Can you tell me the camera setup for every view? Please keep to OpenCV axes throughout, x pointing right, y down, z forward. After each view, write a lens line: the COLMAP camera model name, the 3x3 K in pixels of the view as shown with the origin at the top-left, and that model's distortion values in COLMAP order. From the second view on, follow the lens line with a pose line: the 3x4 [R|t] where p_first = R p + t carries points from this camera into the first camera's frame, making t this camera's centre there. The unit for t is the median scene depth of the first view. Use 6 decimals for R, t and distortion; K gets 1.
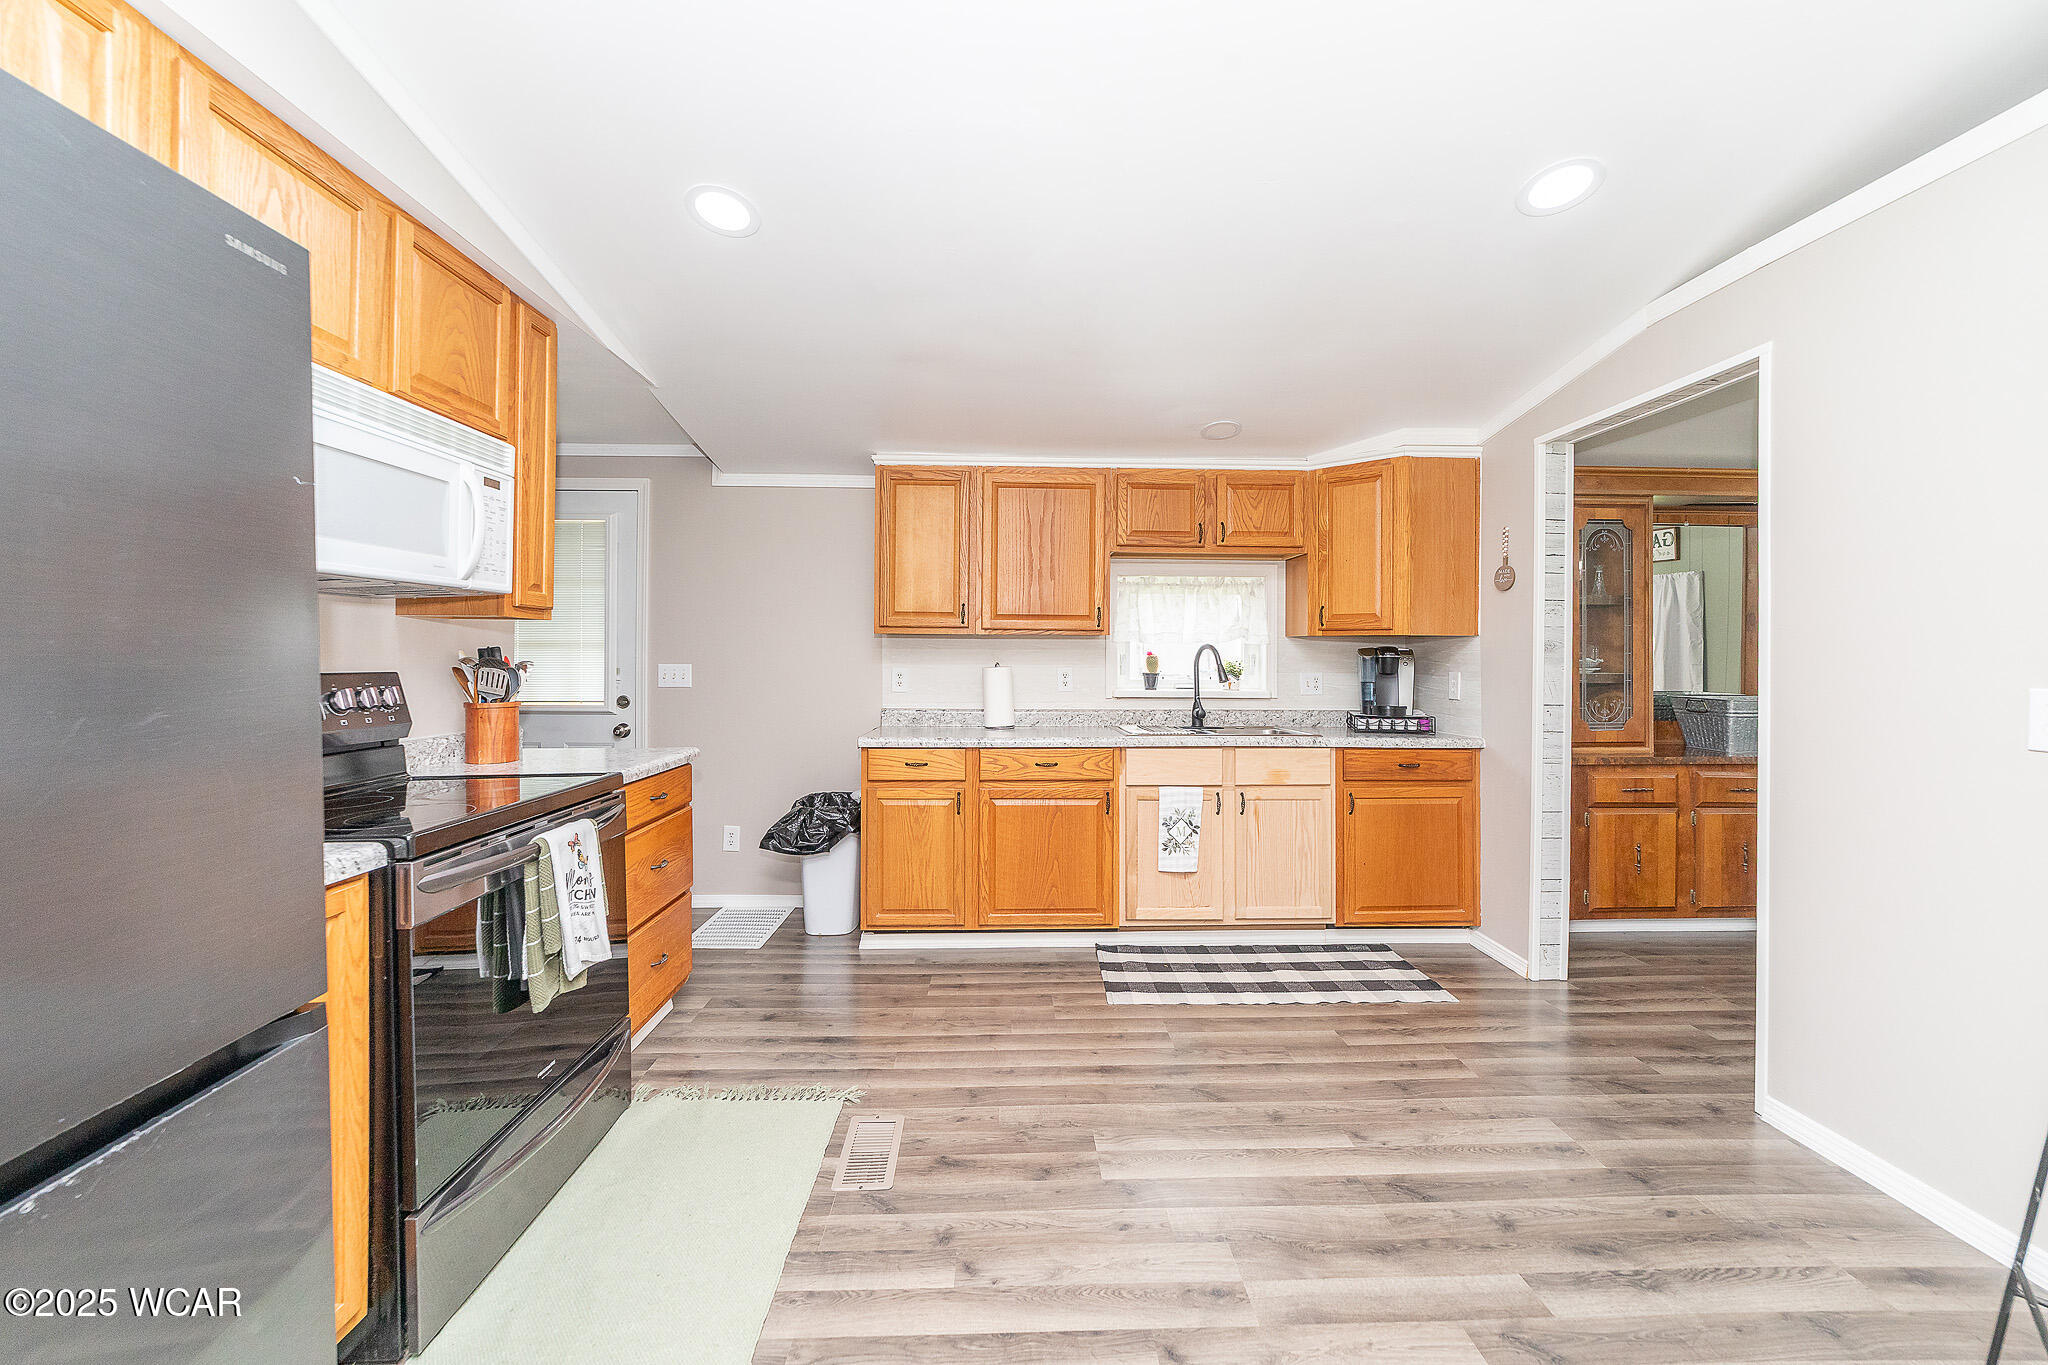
lens RADIAL K [[778.5, 0, 1027.6], [0, 778.5, 647.0], [0, 0, 1]] dist [-0.000679, 0.000061]
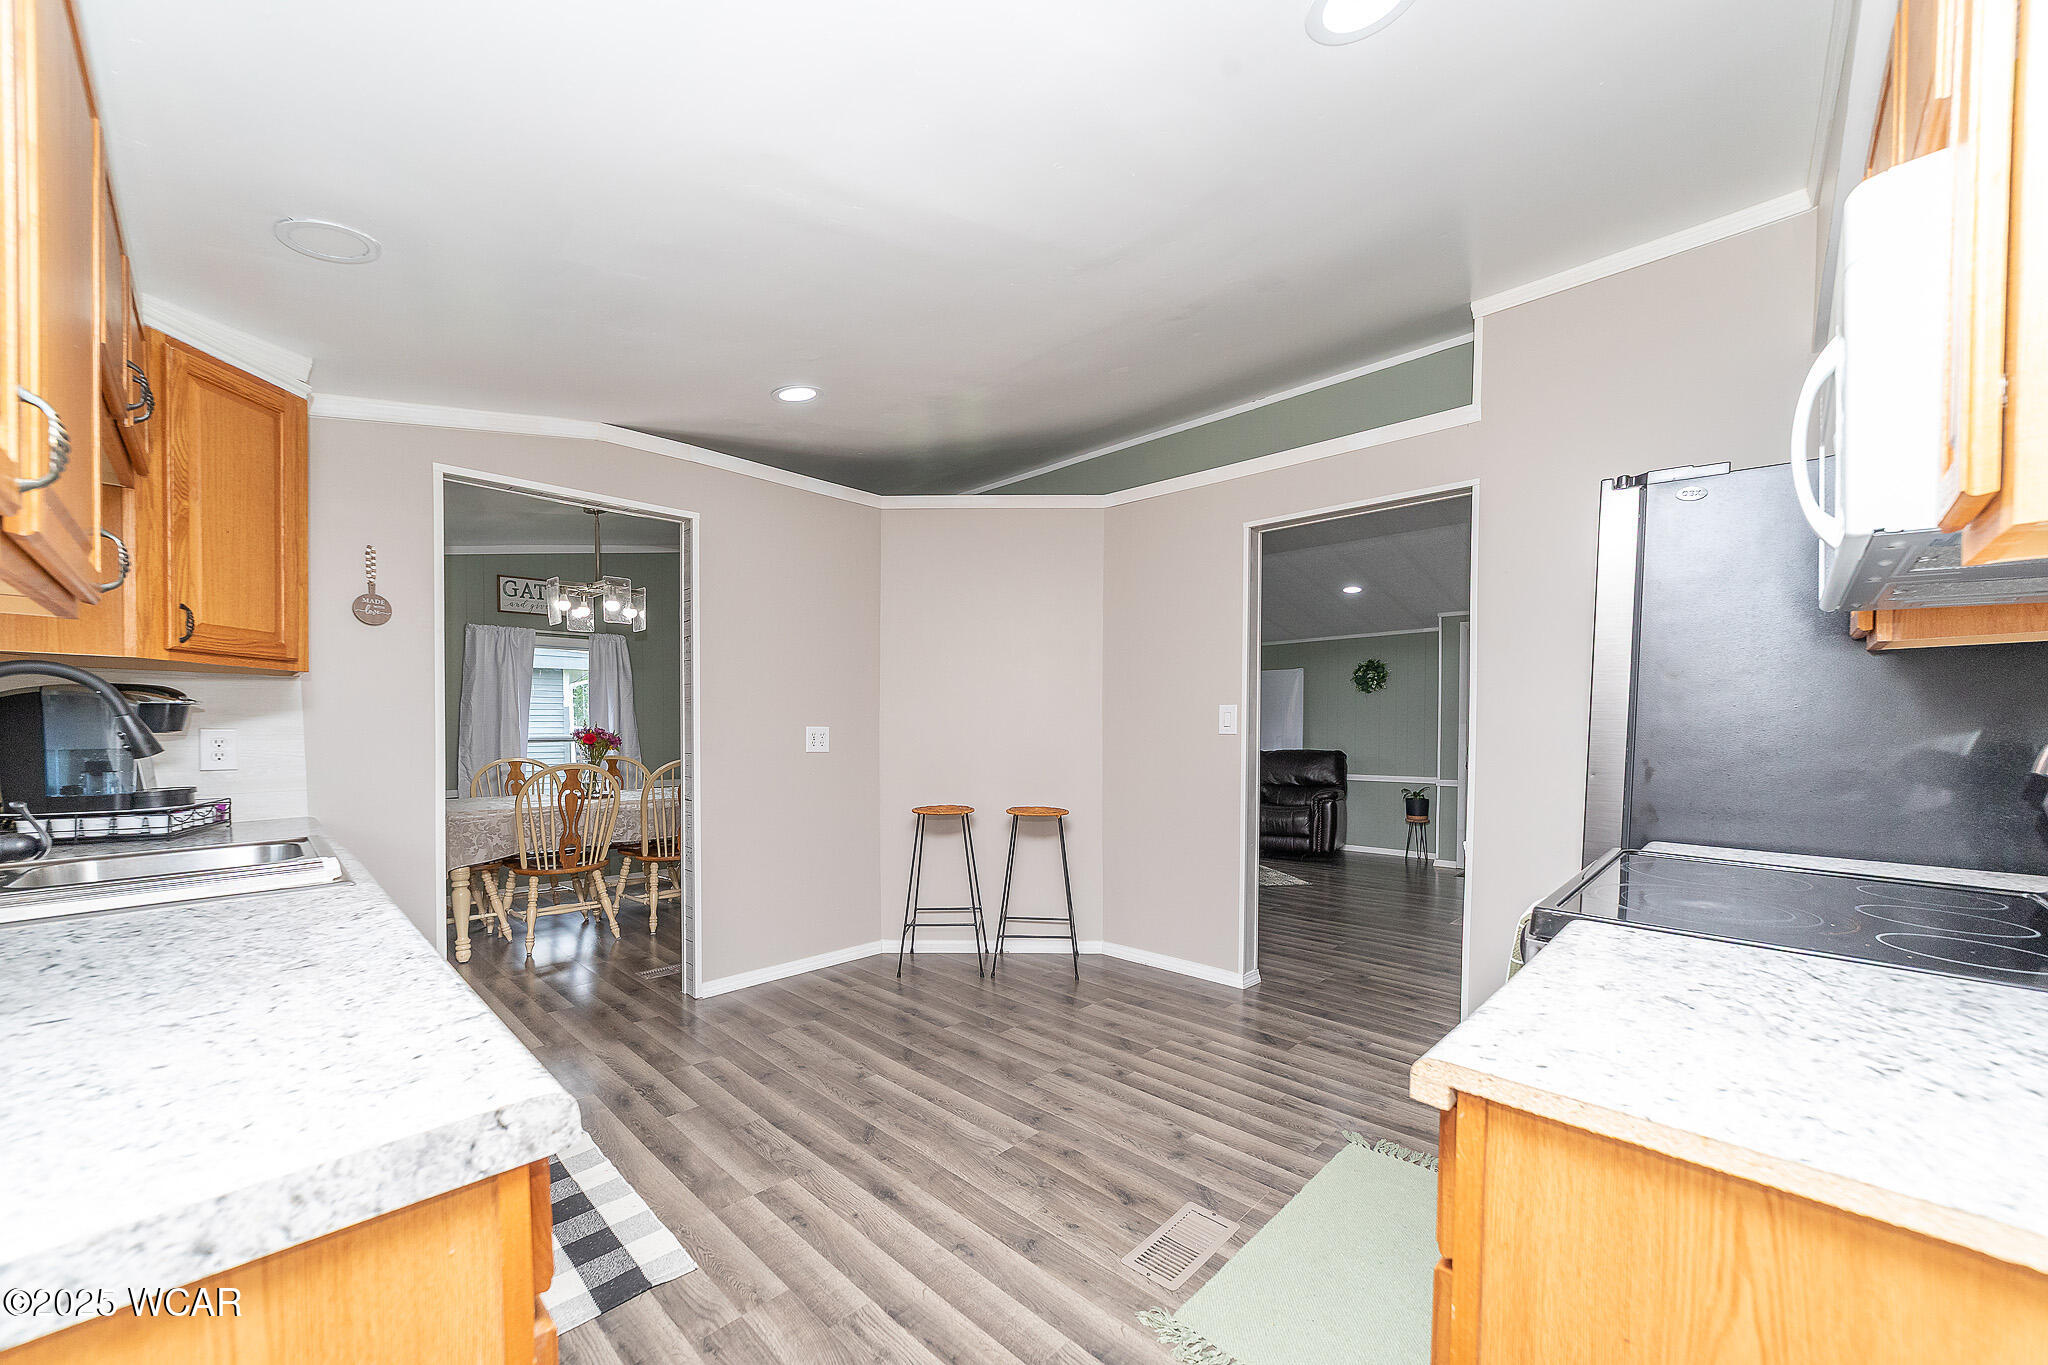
lens RADIAL K [[780.3, 0, 1024.5], [0, 780.3, 739.0], [0, 0, 1]] dist [-0.001229, 0.000154]
pose [[-0.689906, -0.018281, 0.723668, -0.640710], [-0.013278, 0.999832, 0.012598, 0.039455], [-0.723777, -0.000918, -0.690033, 1.558193]]
